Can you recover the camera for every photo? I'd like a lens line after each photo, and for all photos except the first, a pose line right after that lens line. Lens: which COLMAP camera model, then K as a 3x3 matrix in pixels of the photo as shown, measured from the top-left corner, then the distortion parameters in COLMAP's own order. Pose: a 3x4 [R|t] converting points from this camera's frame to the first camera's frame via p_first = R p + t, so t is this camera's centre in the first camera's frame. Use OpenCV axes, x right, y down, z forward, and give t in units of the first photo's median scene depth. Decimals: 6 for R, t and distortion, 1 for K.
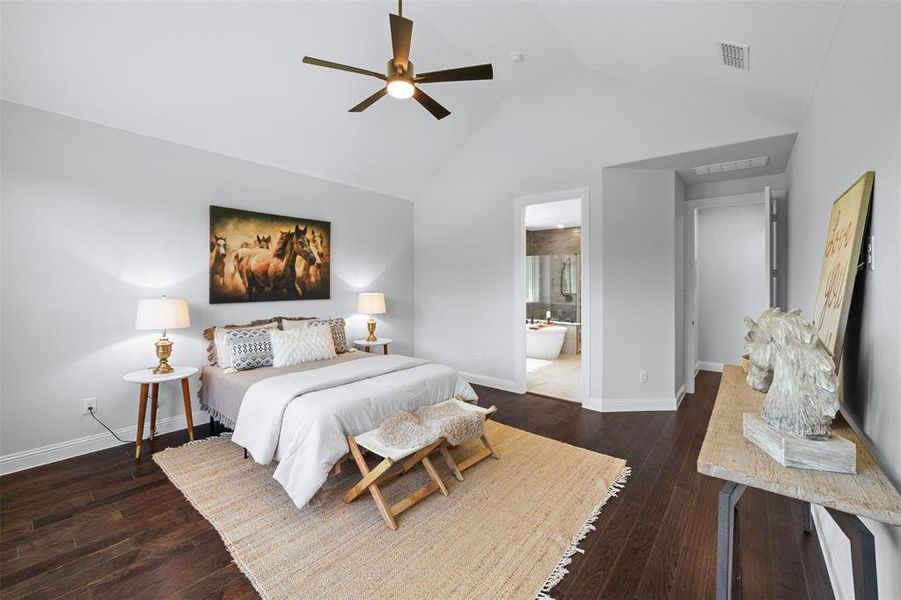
lens RADIAL K [[353.9, 0, 458.5], [0, 353.9, 280.7], [0, 0, 1]] dist [-0.000148, -0.000198]
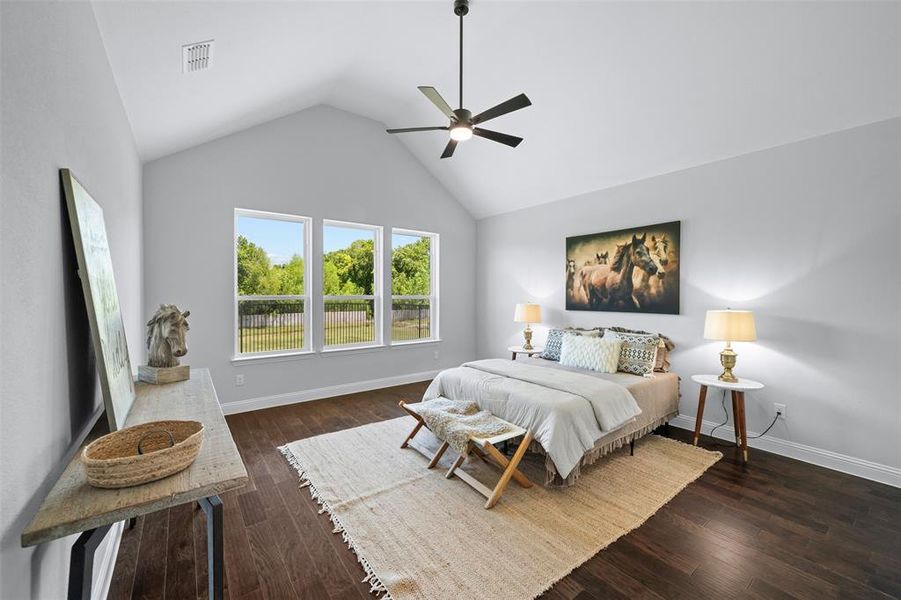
lens RADIAL K [[353.9, 0, 450.2], [0, 353.9, 298.4], [0, 0, 1]] dist [-0.000148, -0.000198]
pose [[-0.217641, 0.008812, -0.975989, 0.626351], [0.002936, 0.999961, 0.008373, 0.006753], [0.976025, -0.001043, -0.217658, 0.742898]]
